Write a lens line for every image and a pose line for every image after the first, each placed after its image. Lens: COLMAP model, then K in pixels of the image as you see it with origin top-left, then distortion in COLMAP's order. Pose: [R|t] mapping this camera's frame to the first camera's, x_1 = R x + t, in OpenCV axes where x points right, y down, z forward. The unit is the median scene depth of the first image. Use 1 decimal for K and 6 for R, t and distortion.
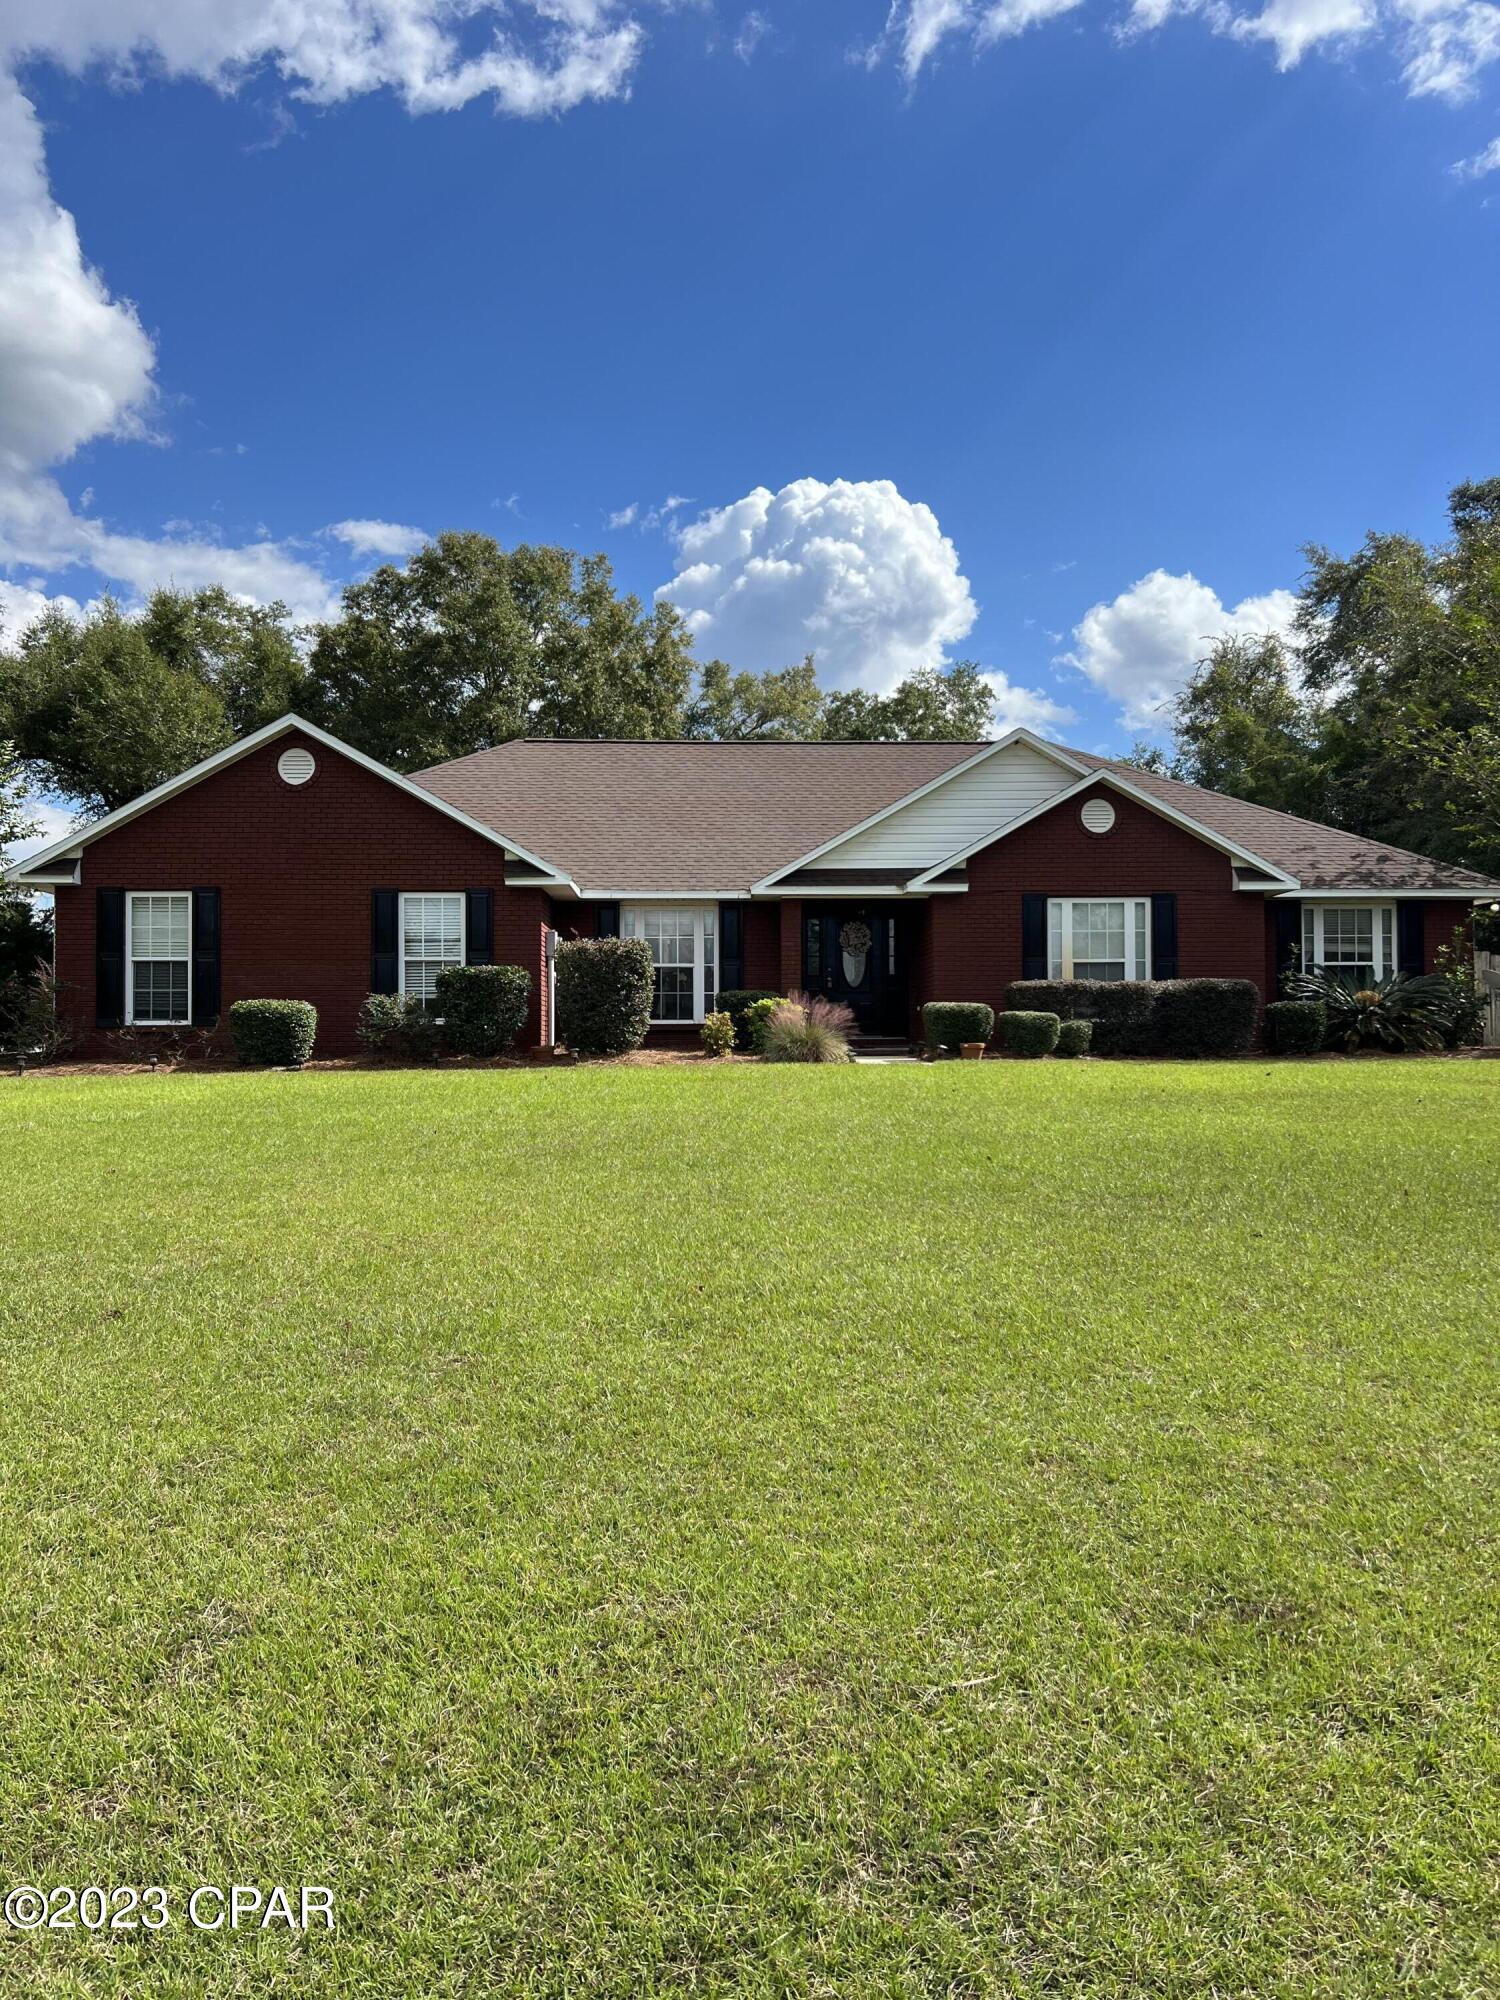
lens RADIAL K [[1504.6, 0, 750.0], [0, 1504.6, 1000.0], [0, 0, 1]] dist [0.079481, -0.163525]
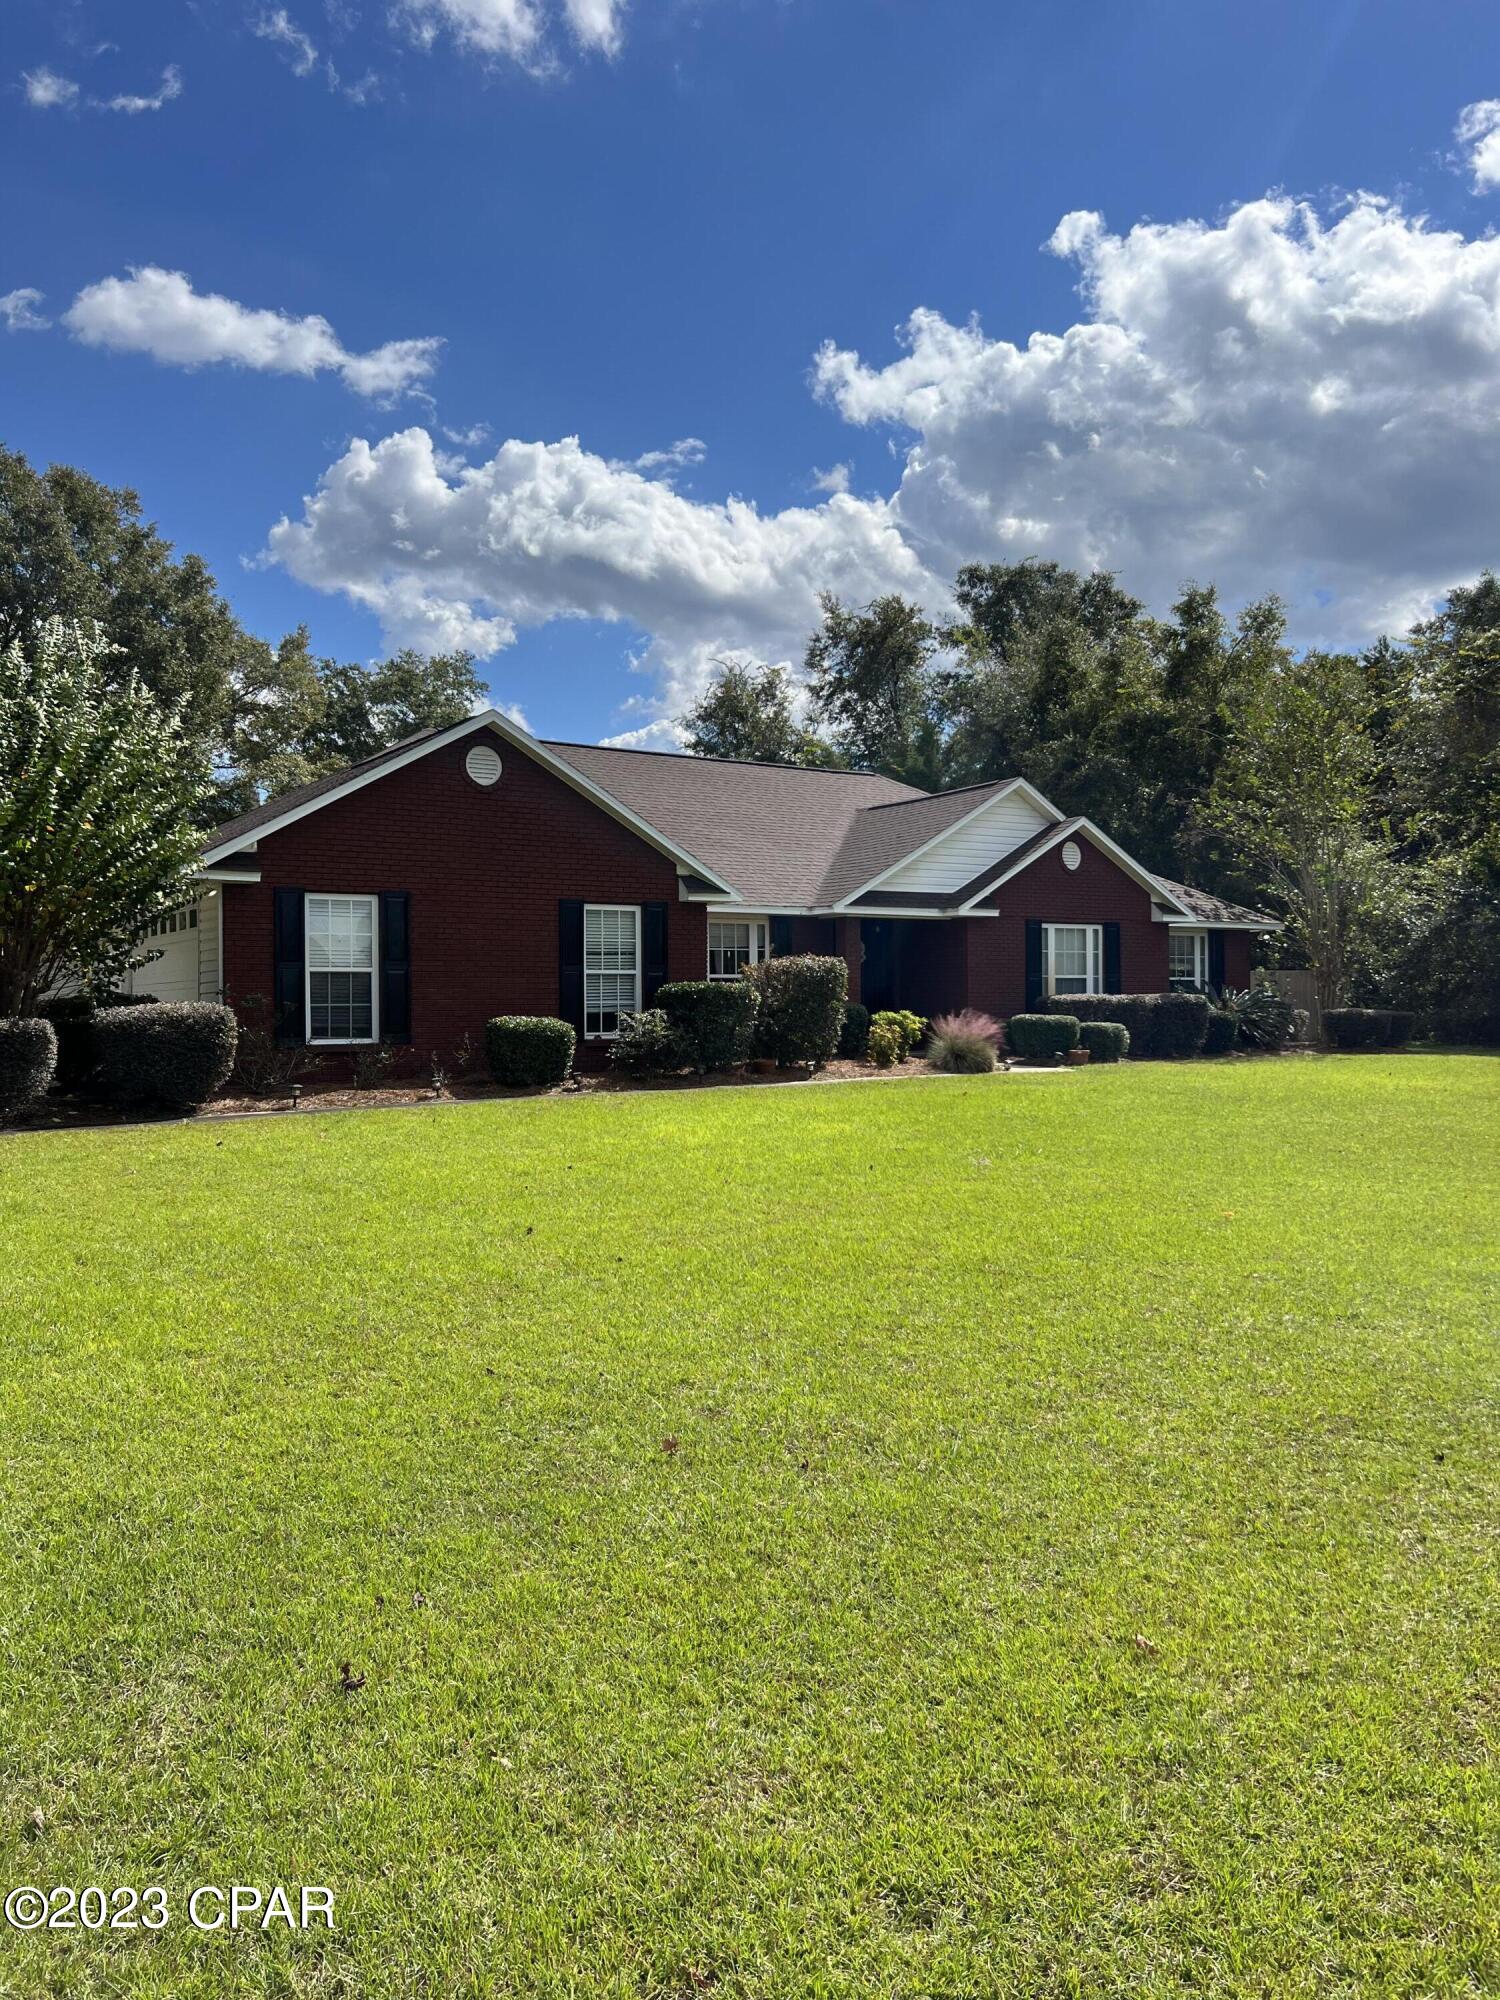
lens RADIAL K [[1504.6, 0, 750.0], [0, 1504.6, 1000.0], [0, 0, 1]] dist [0.079481, -0.163525]
pose [[0.859383, -0.000497, 0.511332, -0.598288], [-0.007014, 0.999894, 0.012760, -0.021099], [-0.511284, -0.014552, 0.859289, 0.104309]]
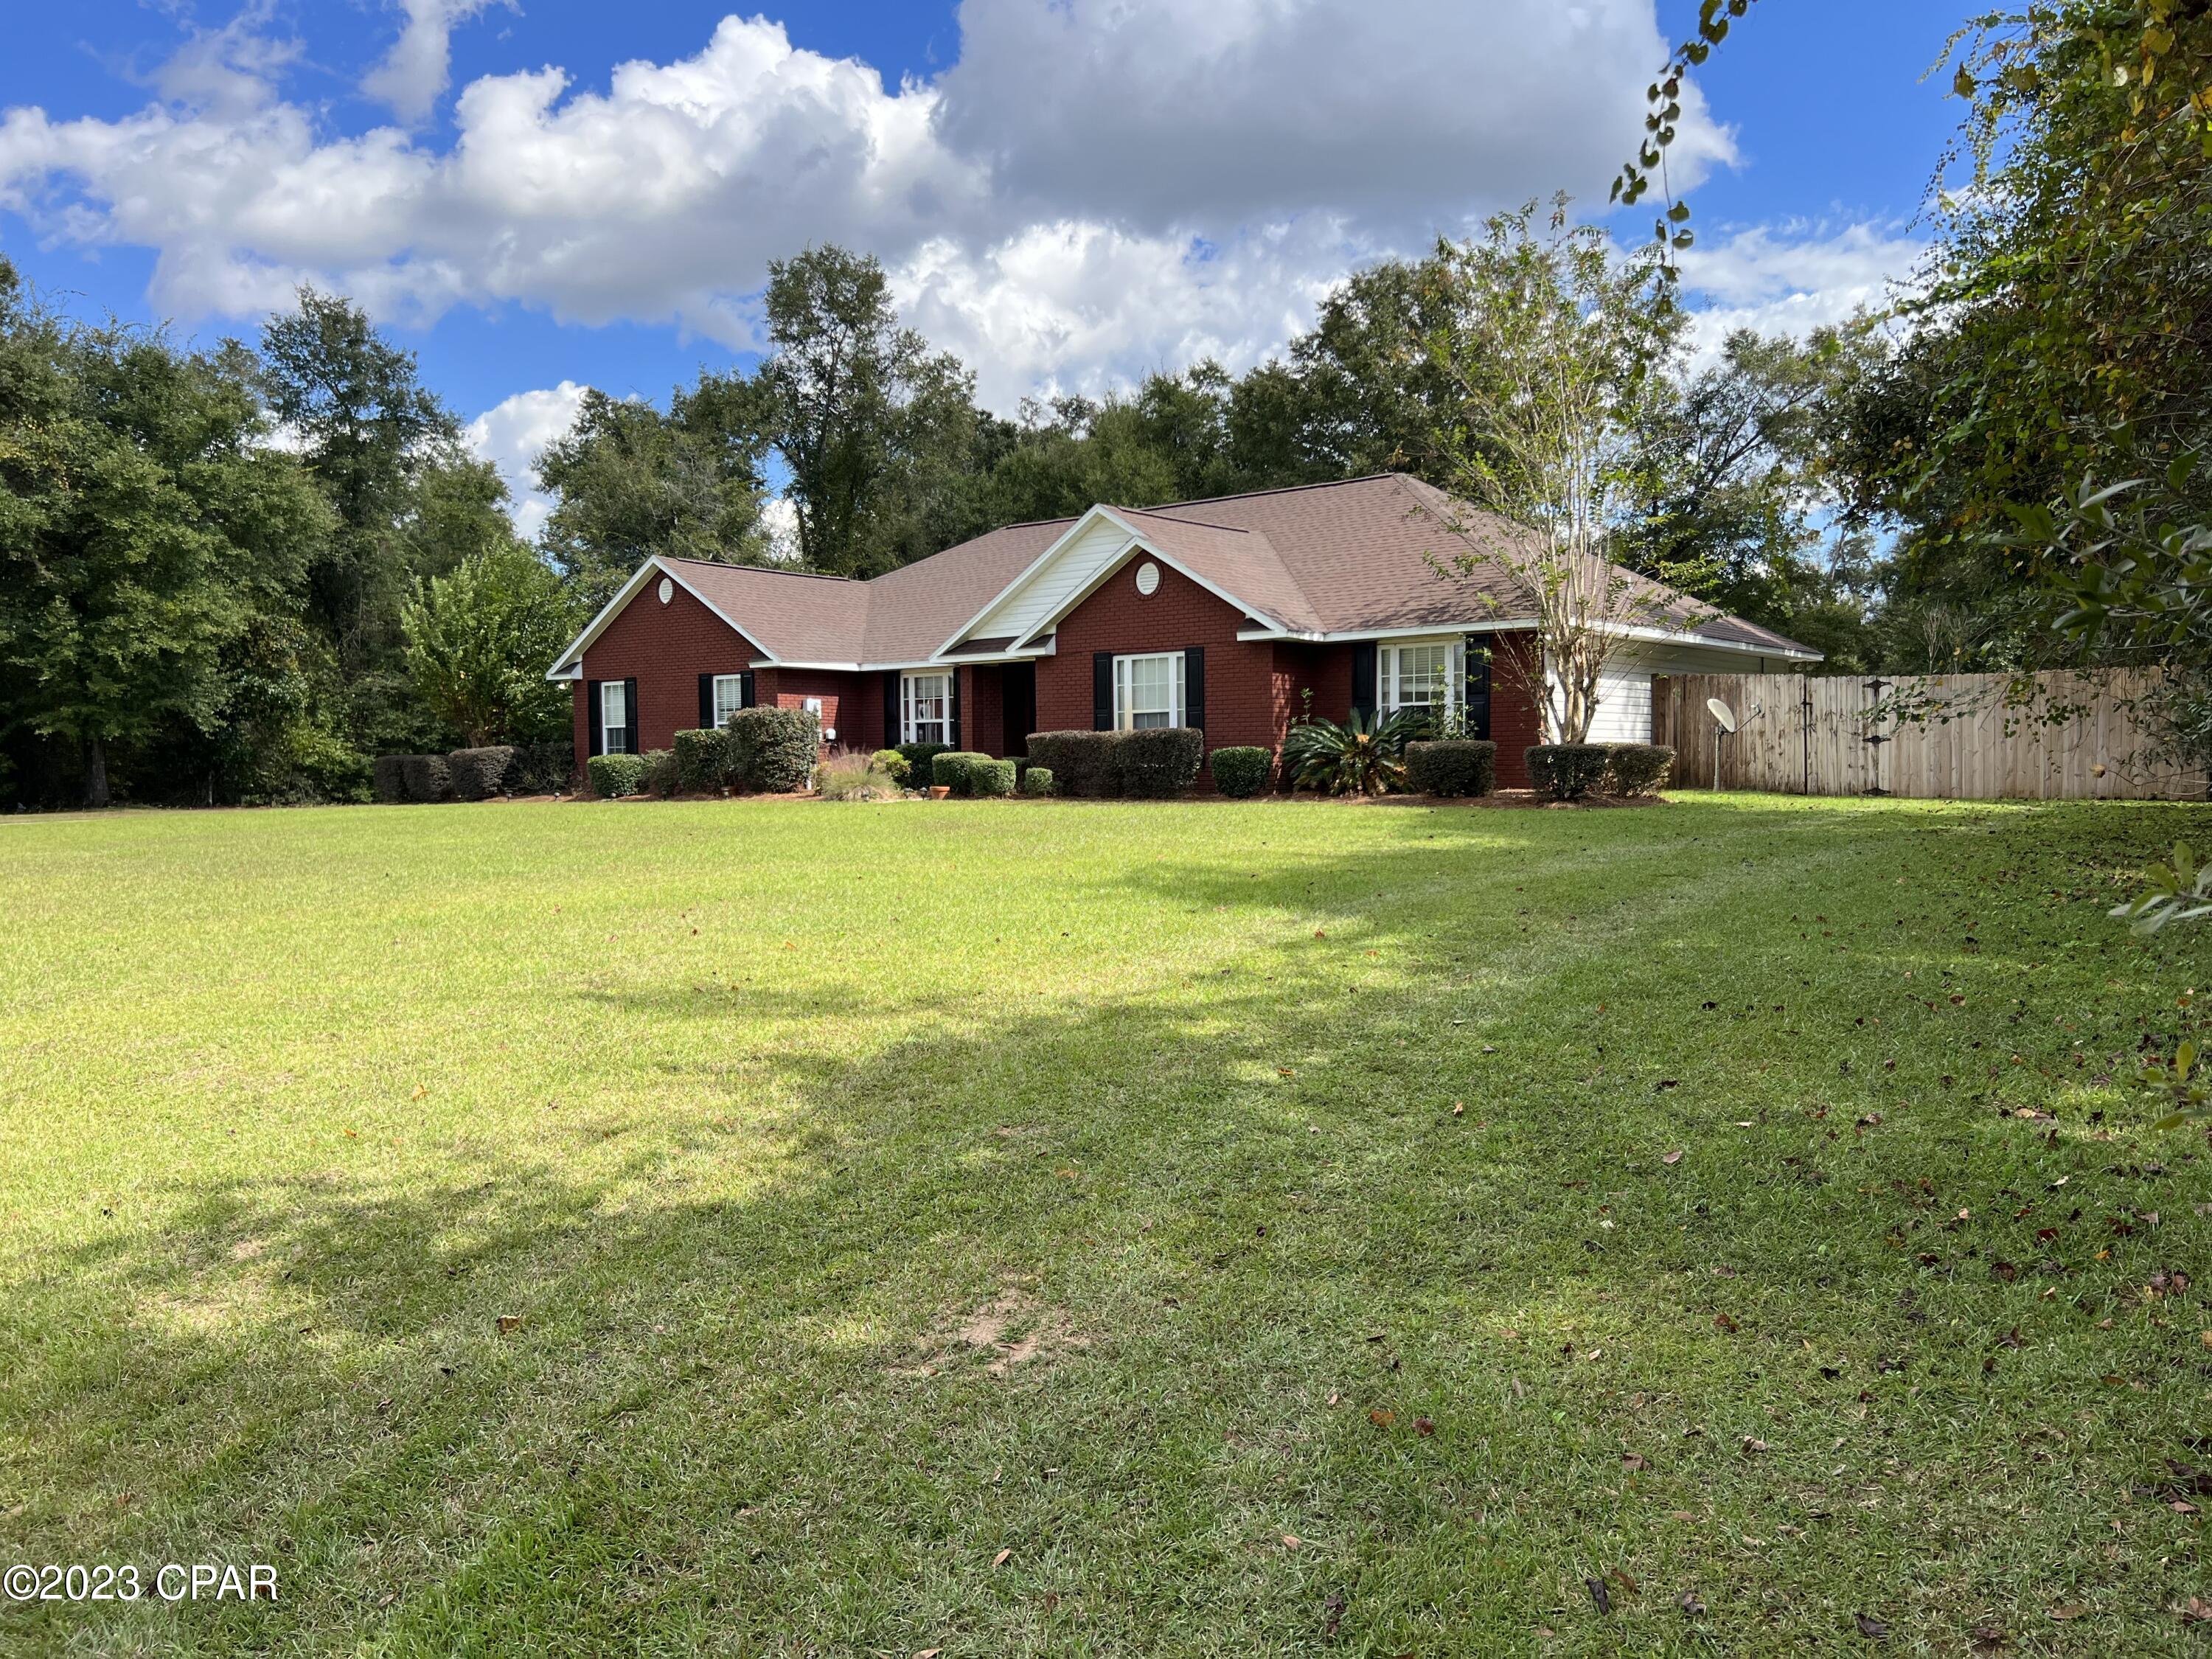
lens RADIAL K [[1666.0, 0, 1106.0], [0, 1666.0, 829.5], [0, 0, 1]] dist [0.151582, -0.460656]
pose [[0.747063, 0.022374, -0.664376, 1.017126], [0.021089, 0.998133, 0.057327, -0.009972], [0.664418, -0.056837, 0.745196, 0.069221]]
